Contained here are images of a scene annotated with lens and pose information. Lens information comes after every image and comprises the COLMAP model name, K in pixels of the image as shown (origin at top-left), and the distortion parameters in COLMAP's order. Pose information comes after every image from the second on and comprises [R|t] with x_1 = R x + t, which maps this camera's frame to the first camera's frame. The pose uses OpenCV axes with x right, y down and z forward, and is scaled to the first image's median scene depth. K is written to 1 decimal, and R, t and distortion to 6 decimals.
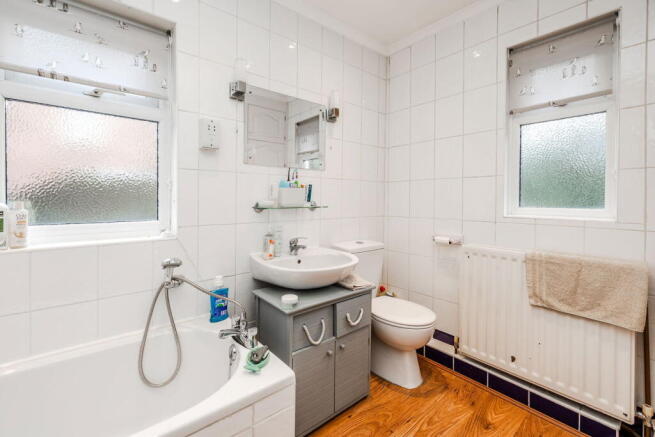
lens RADIAL K [[286.6, 0, 326.4], [0, 286.6, 202.1], [0, 0, 1]] dist [0.000593, 0.000146]
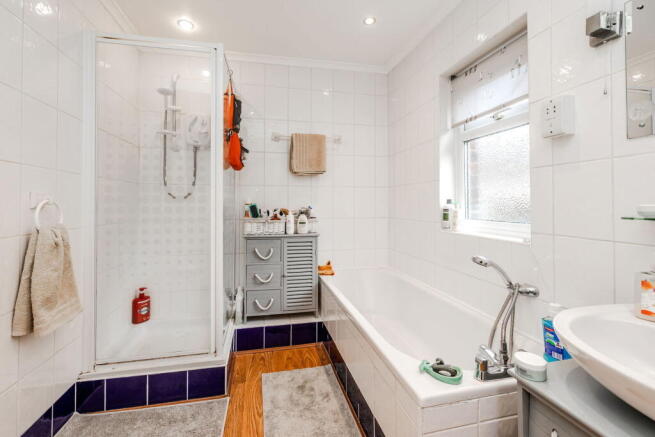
lens RADIAL K [[286.6, 0, 326.4], [0, 286.6, 202.1], [0, 0, 1]] dist [0.000593, 0.000146]
pose [[-0.450830, -0.007332, -0.892580, 0.631163], [-0.005902, 0.999969, -0.005234, 0.001722], [0.892590, 0.002909, -0.450859, 0.881891]]
